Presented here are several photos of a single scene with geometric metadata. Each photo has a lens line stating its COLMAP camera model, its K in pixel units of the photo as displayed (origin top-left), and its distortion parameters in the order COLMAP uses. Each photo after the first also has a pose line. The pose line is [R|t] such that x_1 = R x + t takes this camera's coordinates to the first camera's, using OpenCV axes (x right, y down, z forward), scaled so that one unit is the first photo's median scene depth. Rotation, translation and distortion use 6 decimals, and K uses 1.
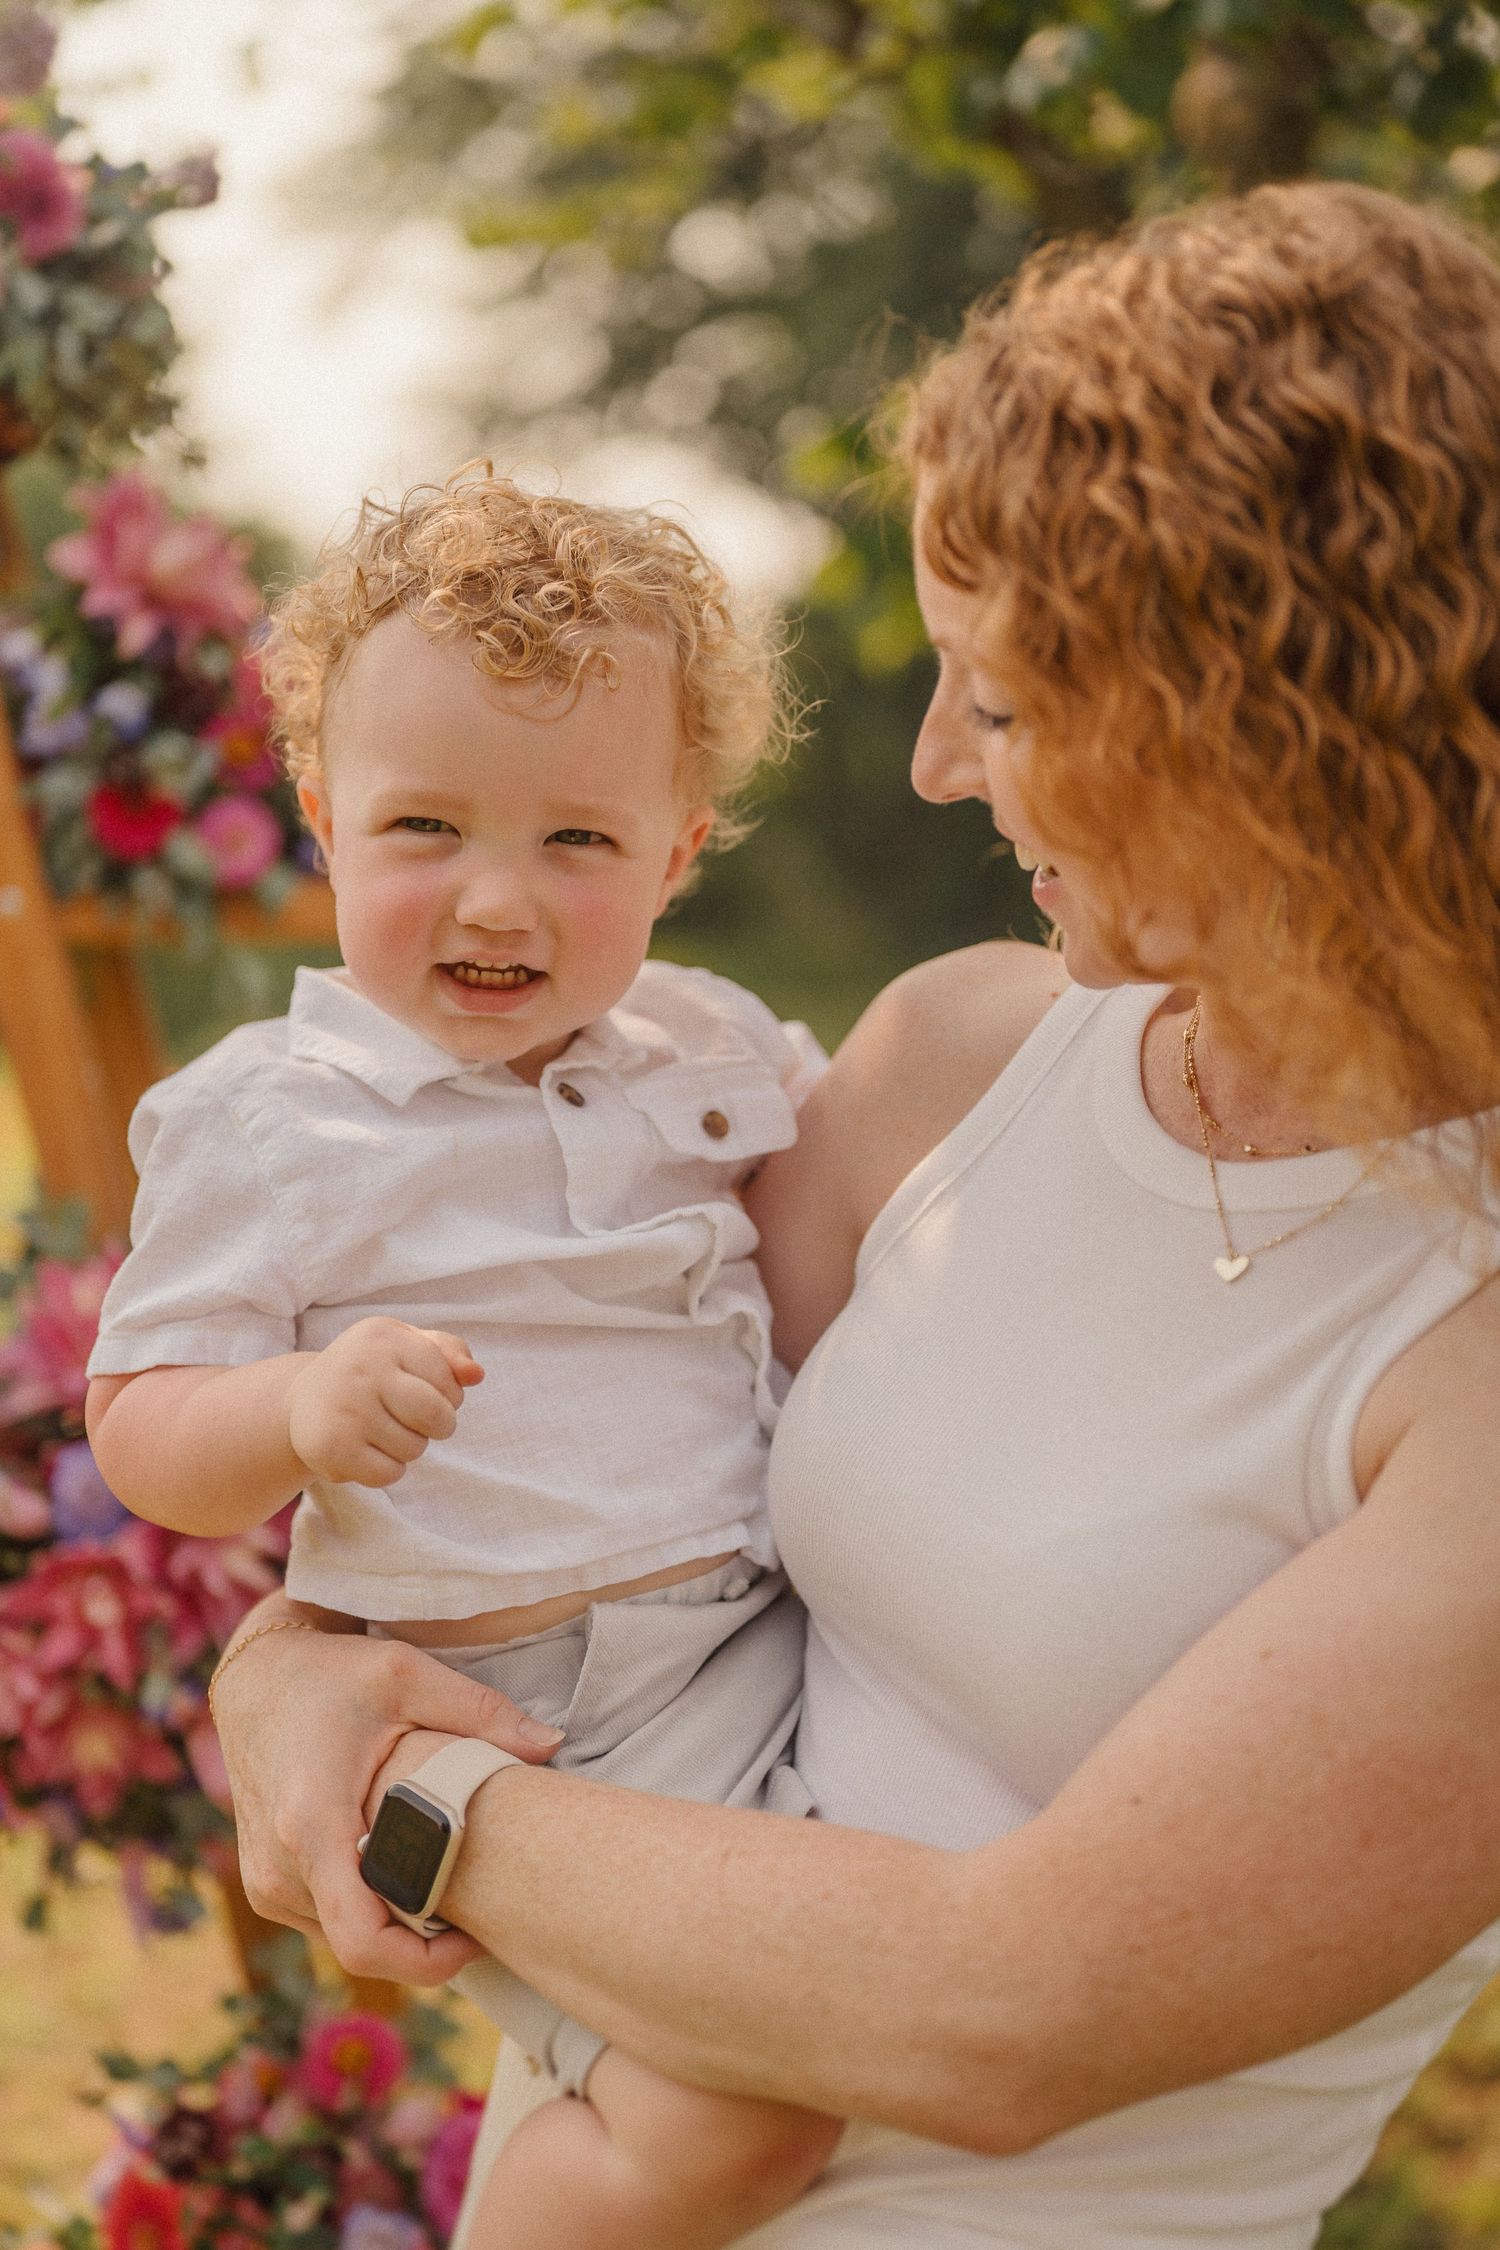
lens RADIAL K [[3316.6, 0, 759.1], [0, 3316.6, 1113.7], [0, 0, 1]] dist [0.010127, -0.014333]
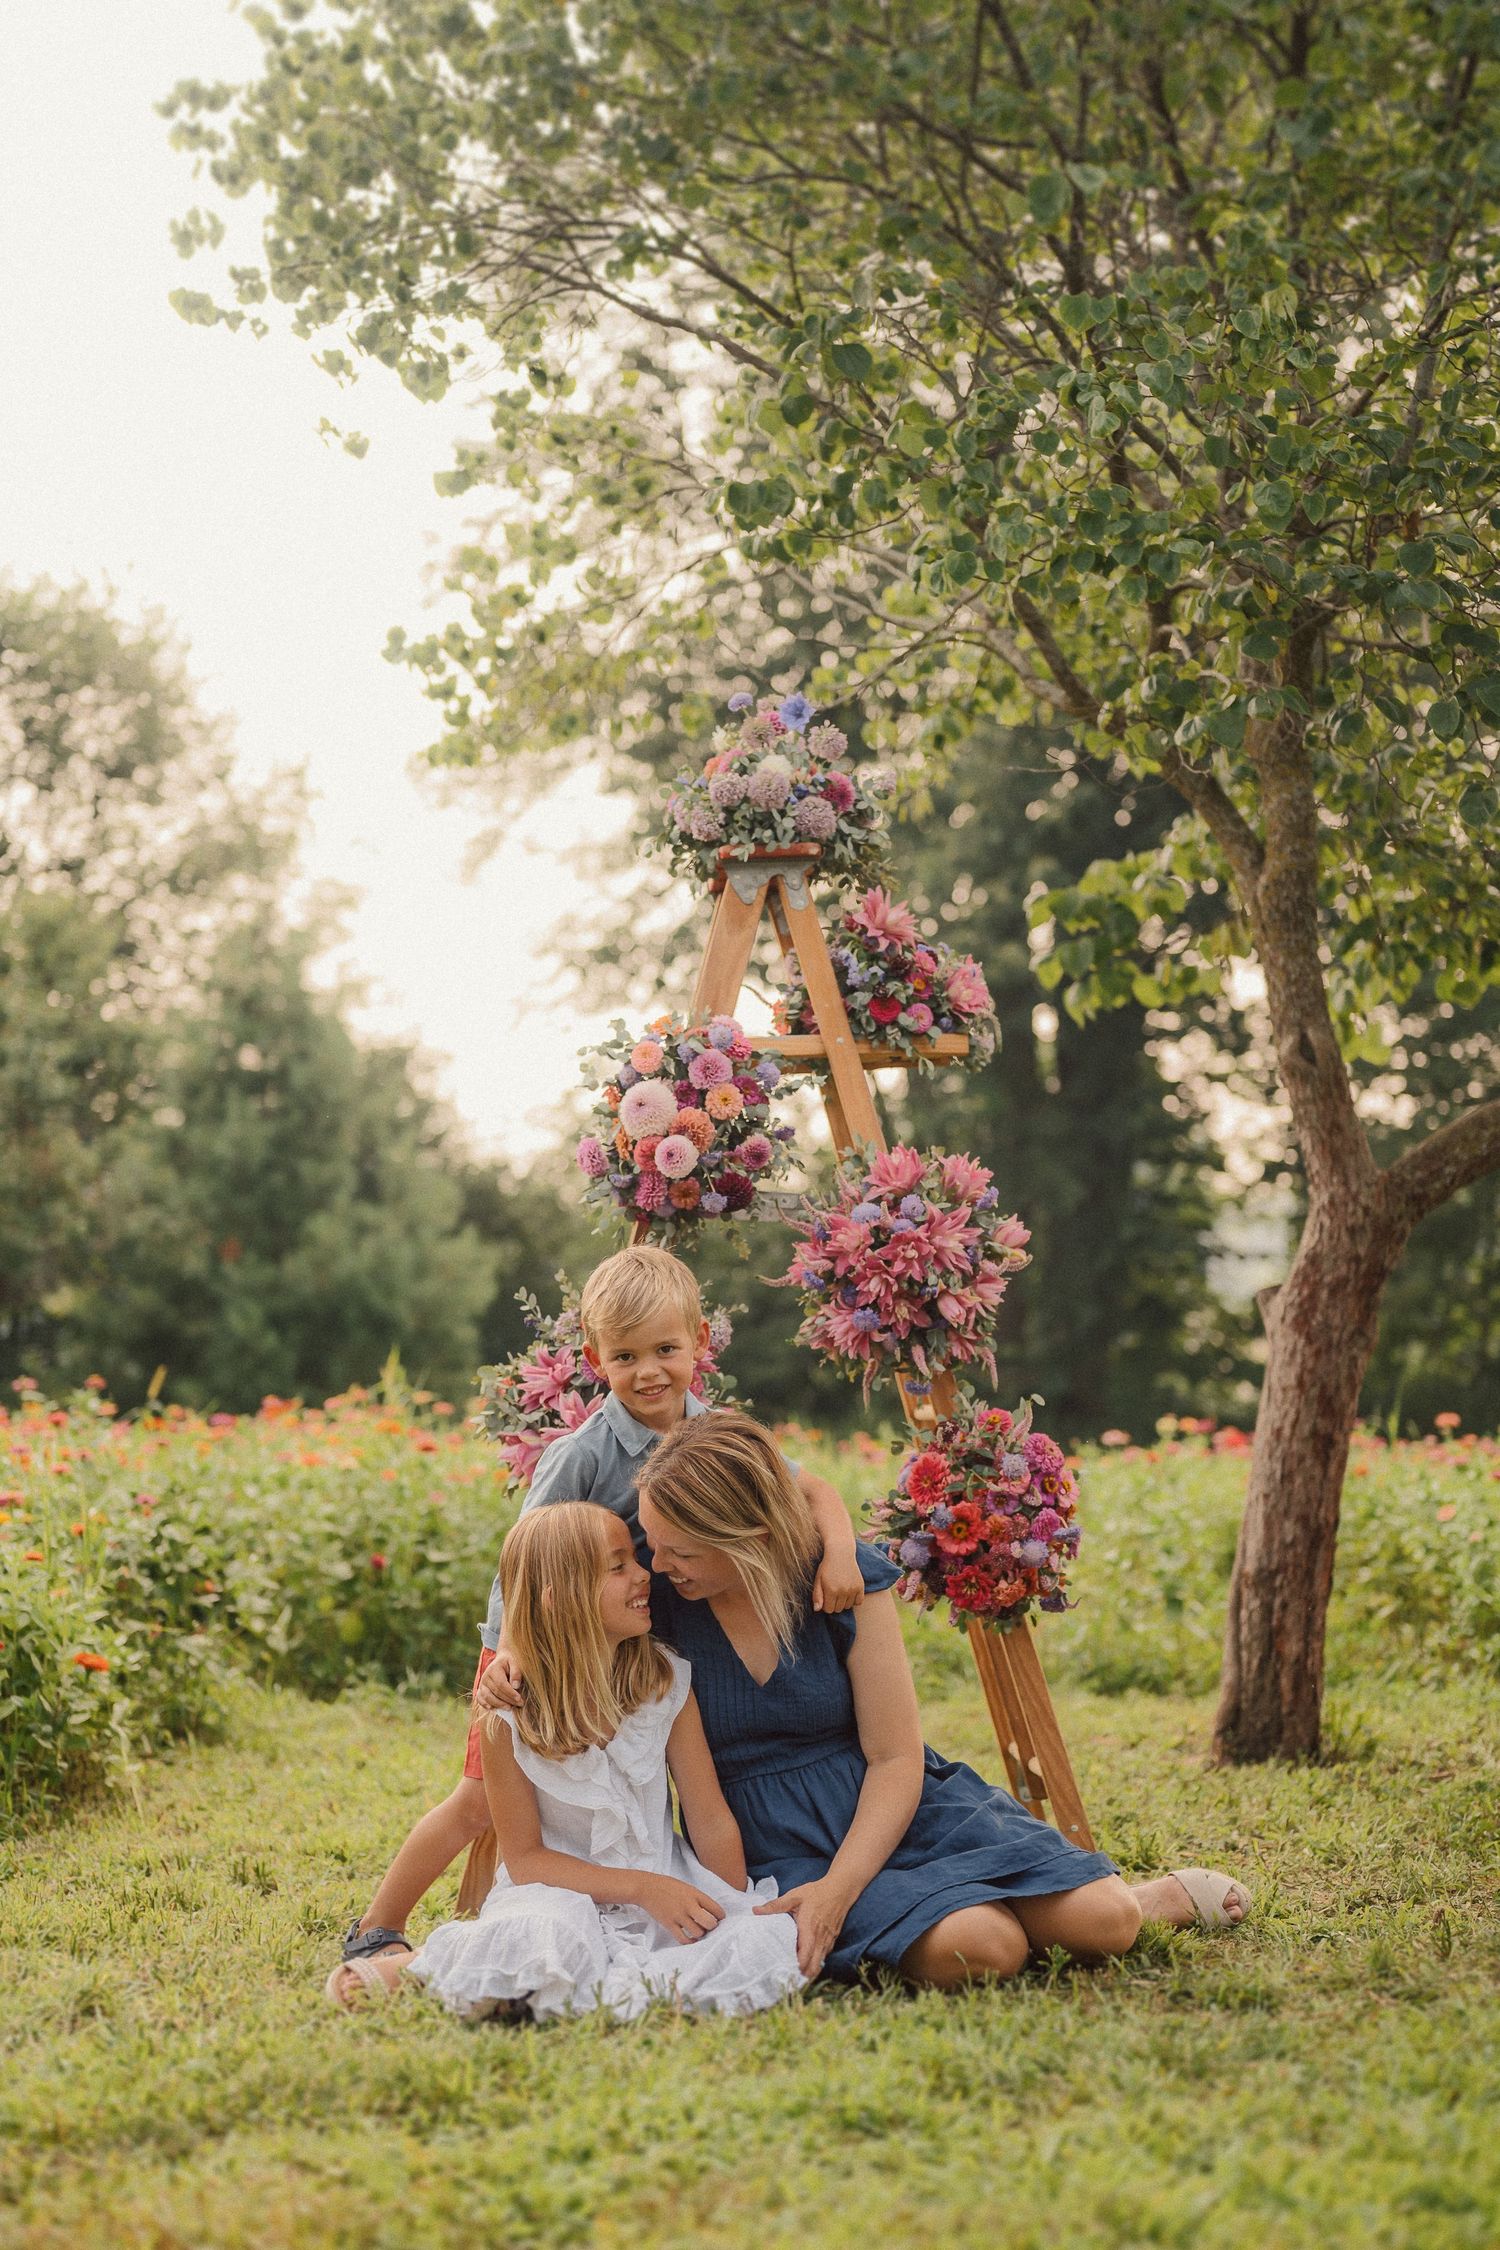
lens RADIAL K [[3224.7, 0, 750.8], [0, 3224.7, 1128.8], [0, 0, 1]] dist [0.005120, -0.047159]
pose [[0.999621, -0.025754, -0.009742, -0.276426], [0.024013, 0.988505, -0.149271, 0.415265], [0.013474, 0.148980, 0.988748, -1.682592]]
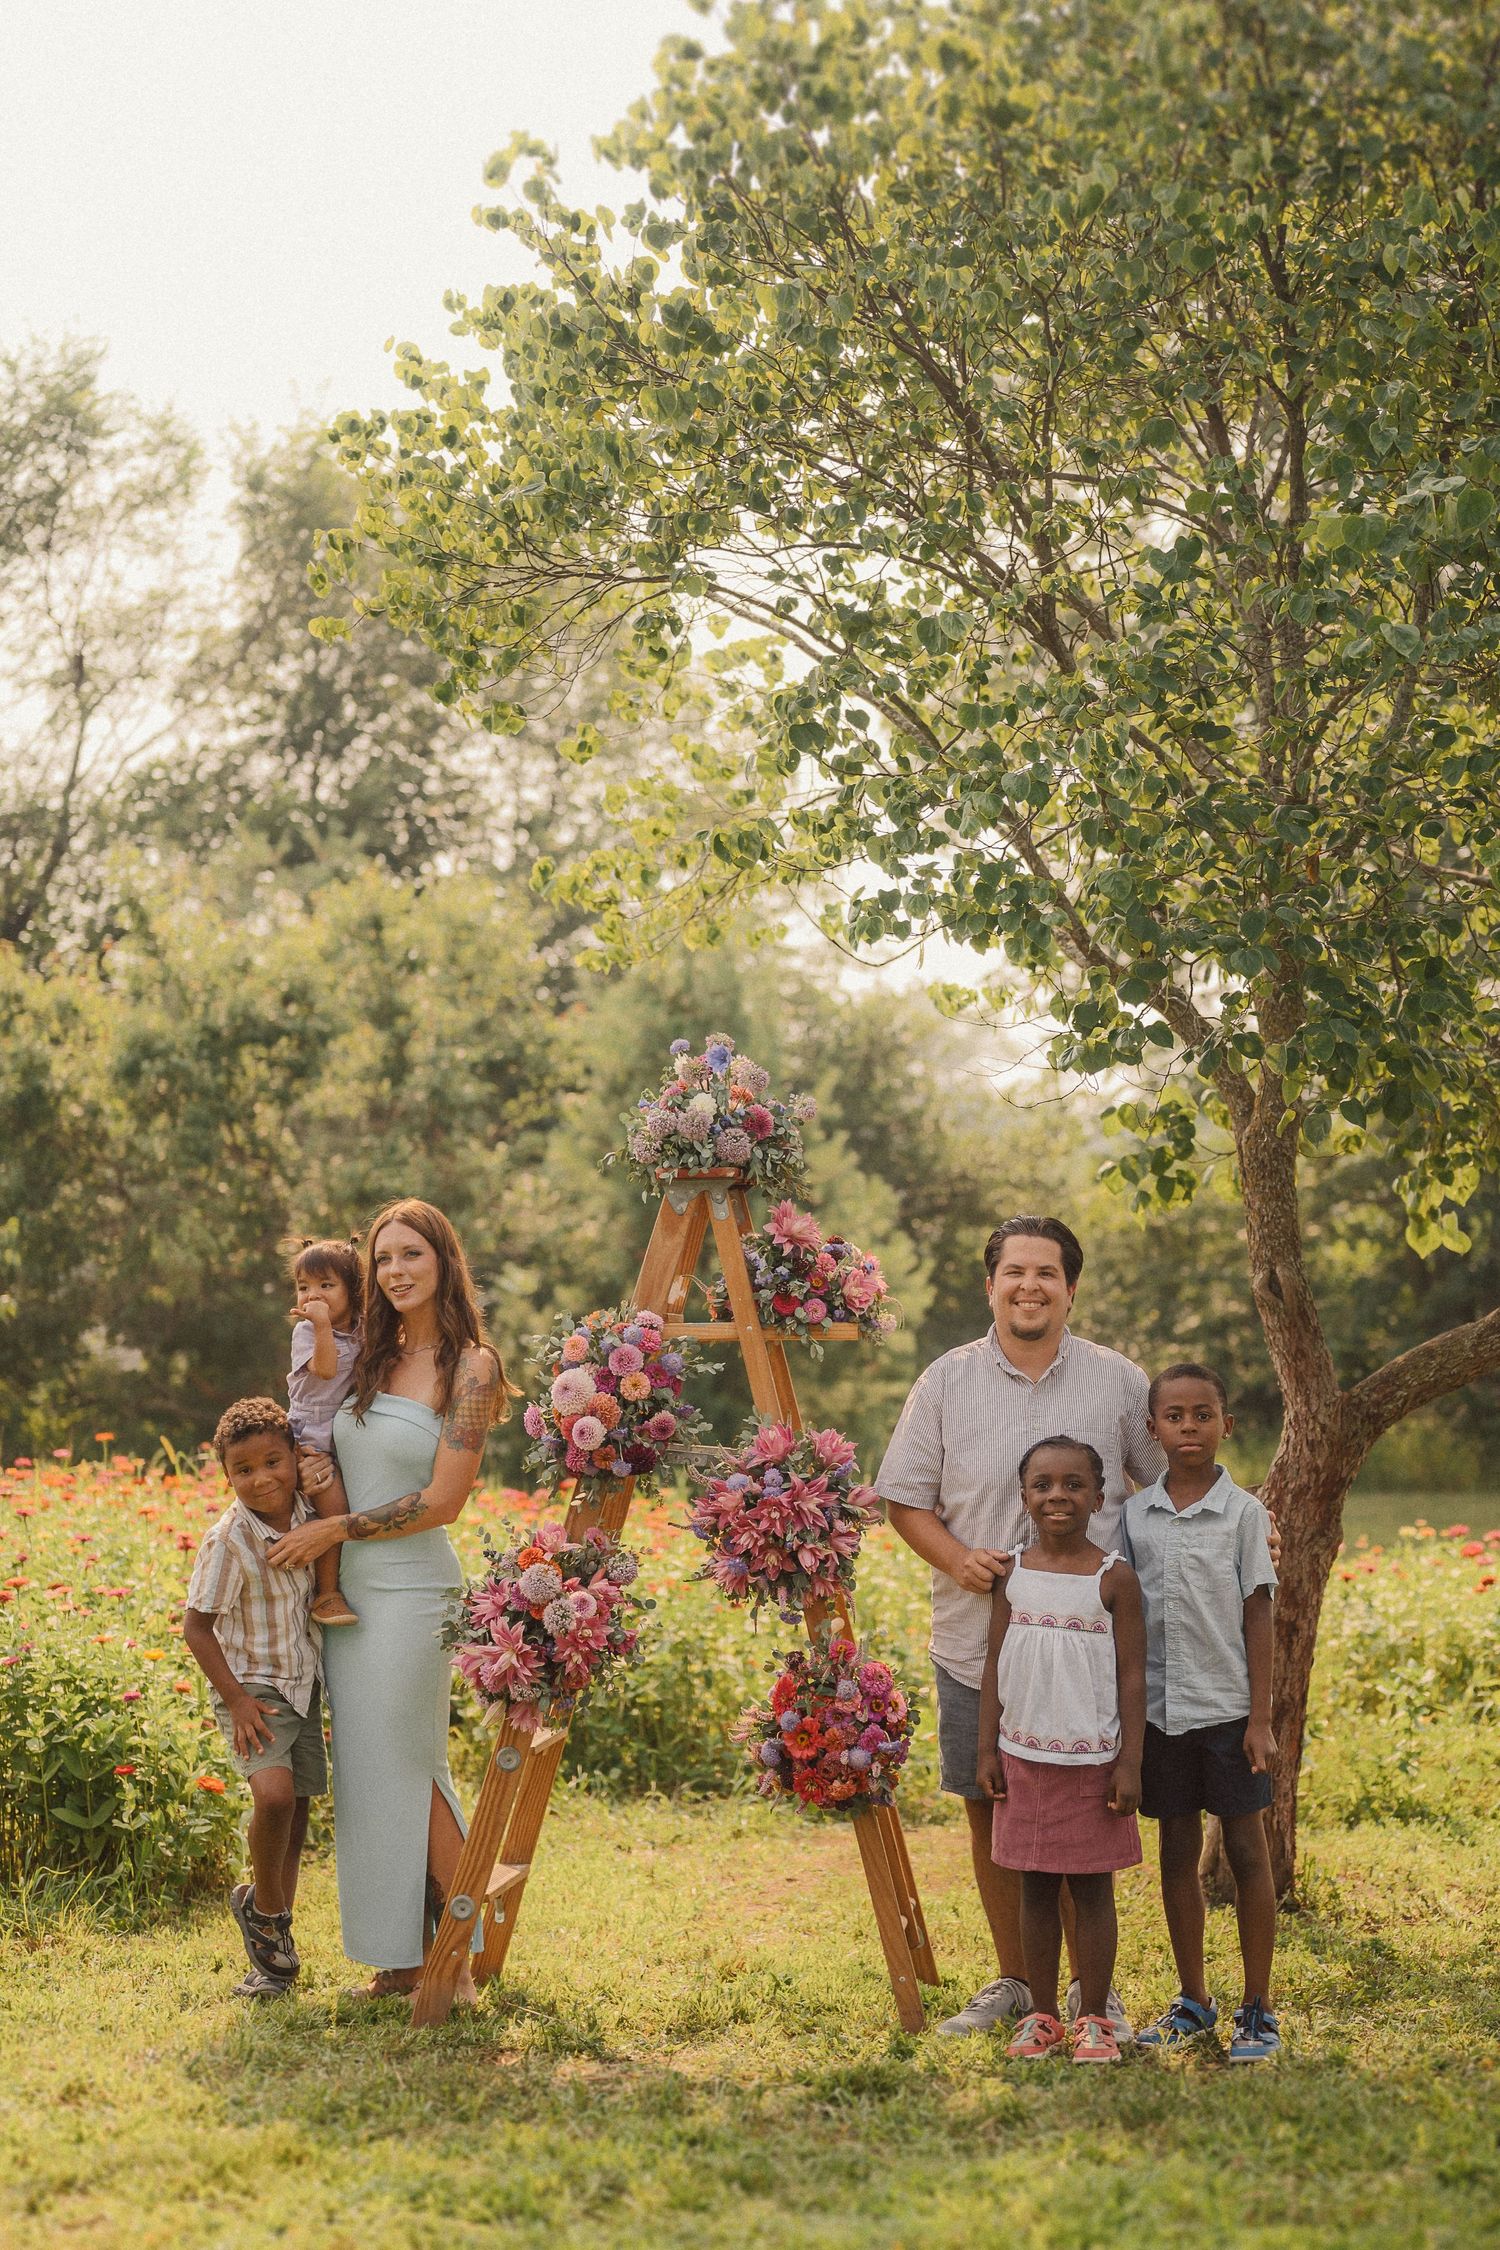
lens RADIAL K [[3628.7, 0, 854.8], [0, 3628.7, 1119.4], [0, 0, 1]] dist [0.013163, 0.053701]
pose [[0.988480, -0.006761, -0.151204, 0.454042], [-0.013042, 0.991481, -0.129599, 0.208955], [0.150792, 0.130078, 0.979970, -2.706989]]
